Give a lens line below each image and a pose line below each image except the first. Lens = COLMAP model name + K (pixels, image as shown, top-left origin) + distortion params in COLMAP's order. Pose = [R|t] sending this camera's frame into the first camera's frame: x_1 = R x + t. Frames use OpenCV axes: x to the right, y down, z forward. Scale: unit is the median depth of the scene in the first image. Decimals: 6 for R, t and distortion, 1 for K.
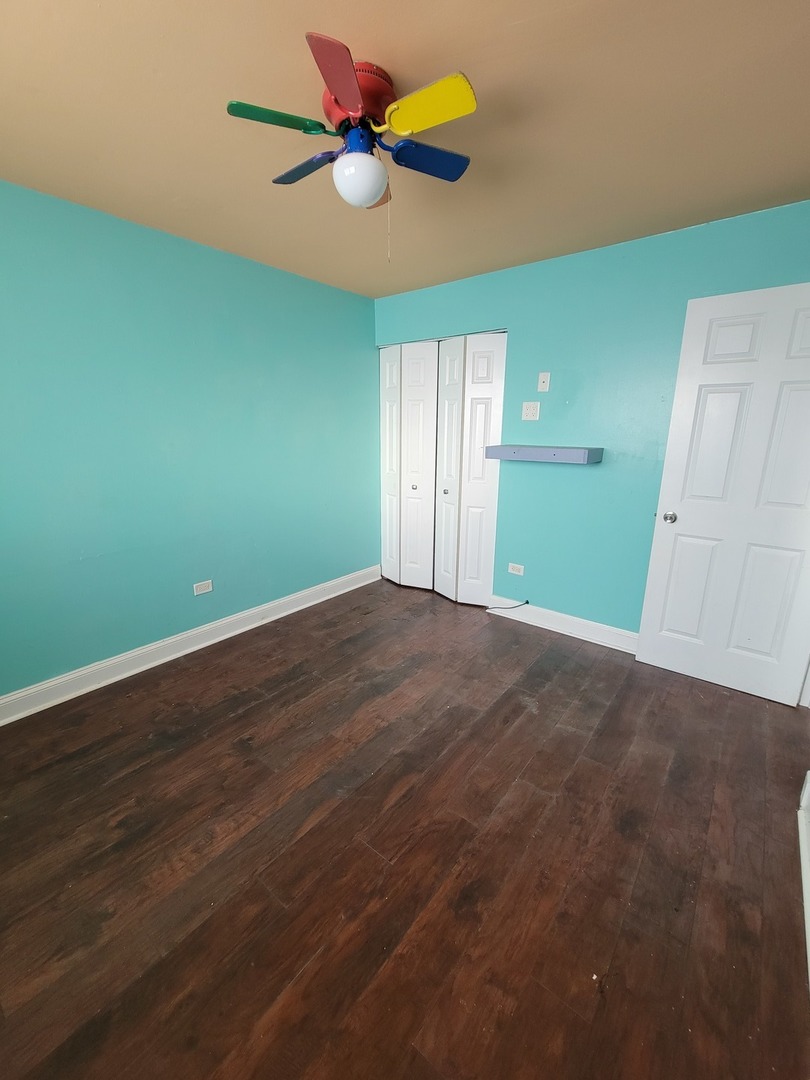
lens RADIAL K [[438.5, 0, 403.5], [0, 438.5, 536.9], [0, 0, 1]] dist [0.000593, -0.003267]
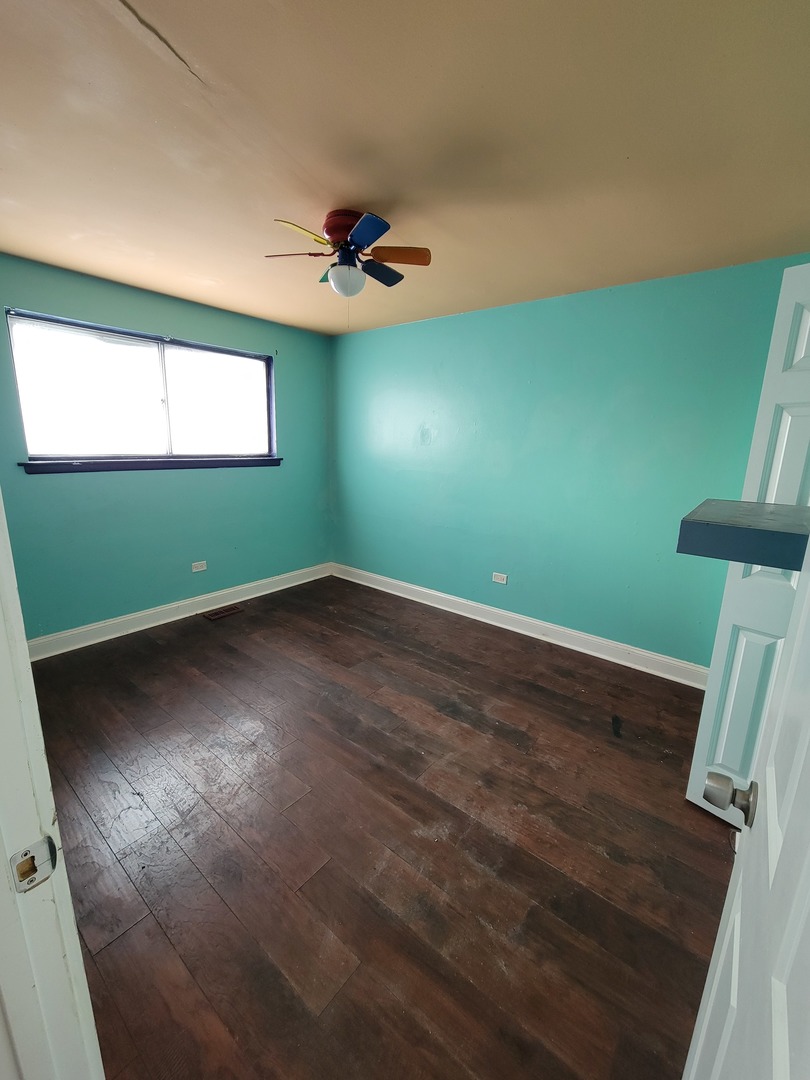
lens RADIAL K [[438.5, 0, 403.5], [0, 438.5, 536.9], [0, 0, 1]] dist [0.000593, -0.003267]
pose [[0.001573, 0.210888, -0.977509, 0.918064], [-0.272539, 0.940597, 0.202486, -0.215402], [0.962144, 0.266091, 0.058955, 0.800296]]
